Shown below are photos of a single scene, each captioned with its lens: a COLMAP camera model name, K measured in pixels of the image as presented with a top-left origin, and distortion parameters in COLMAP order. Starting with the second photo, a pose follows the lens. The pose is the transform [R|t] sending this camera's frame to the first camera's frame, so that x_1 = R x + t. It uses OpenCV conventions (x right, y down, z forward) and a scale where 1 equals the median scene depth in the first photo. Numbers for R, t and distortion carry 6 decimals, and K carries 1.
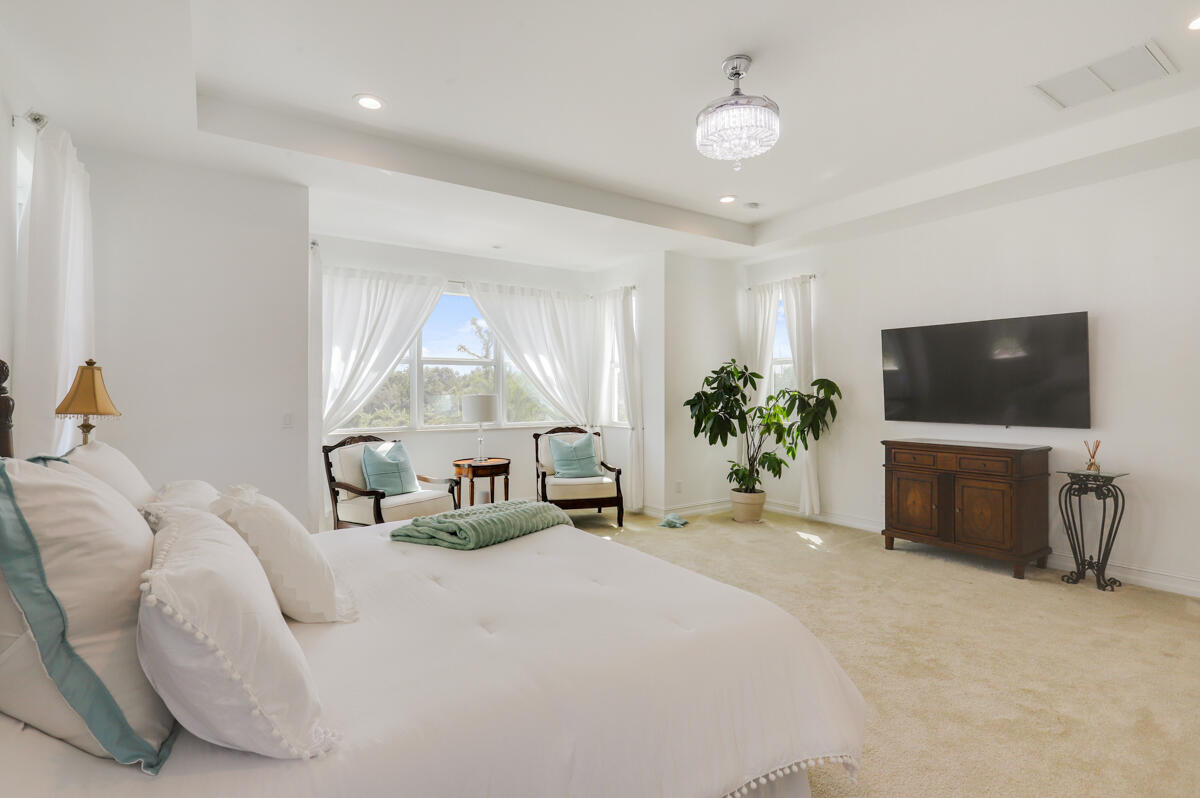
lens RADIAL K [[576.0, 0, 595.4], [0, 576.0, 400.6], [0, 0, 1]] dist [-0.000021, 0.000291]
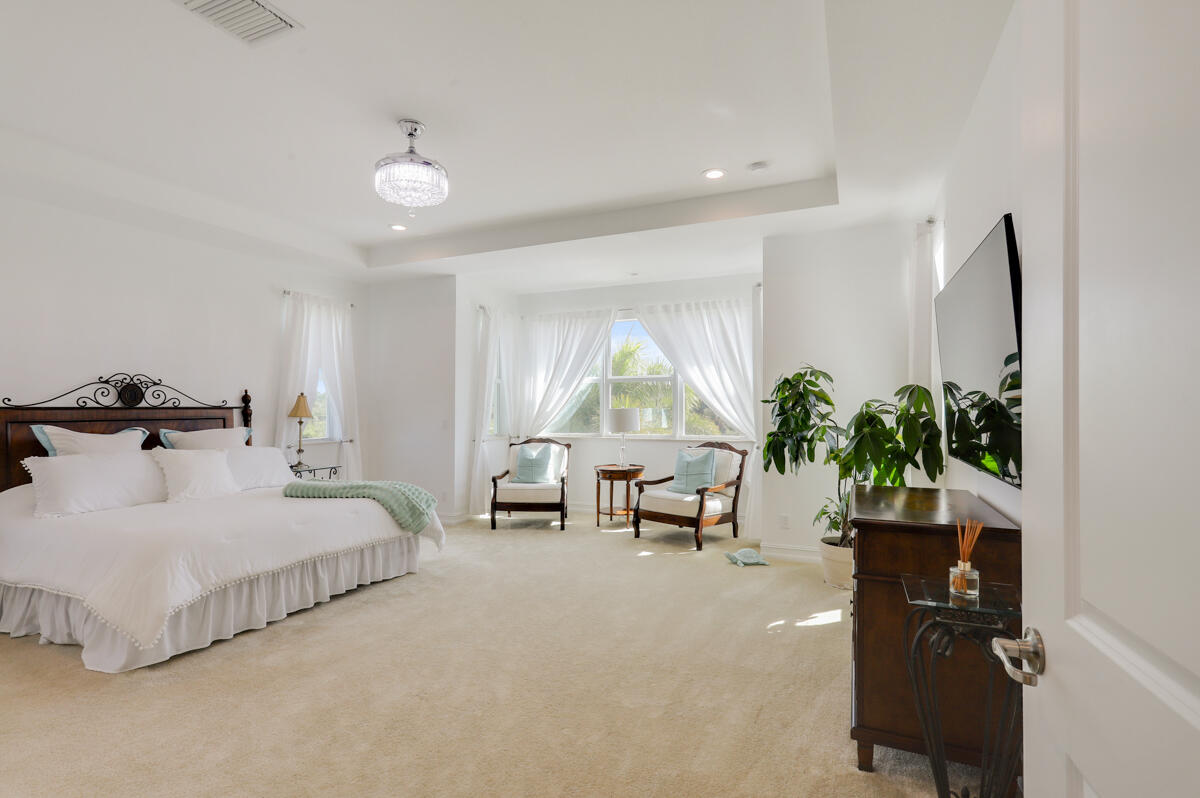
lens RADIAL K [[576.0, 0, 595.4], [0, 576.0, 400.6], [0, 0, 1]] dist [-0.000021, 0.000291]
pose [[0.526307, -0.010283, -0.850233, 0.755970], [-0.008575, 0.999812, -0.017400, -0.004703], [0.850252, 0.016448, 0.526120, 0.373229]]
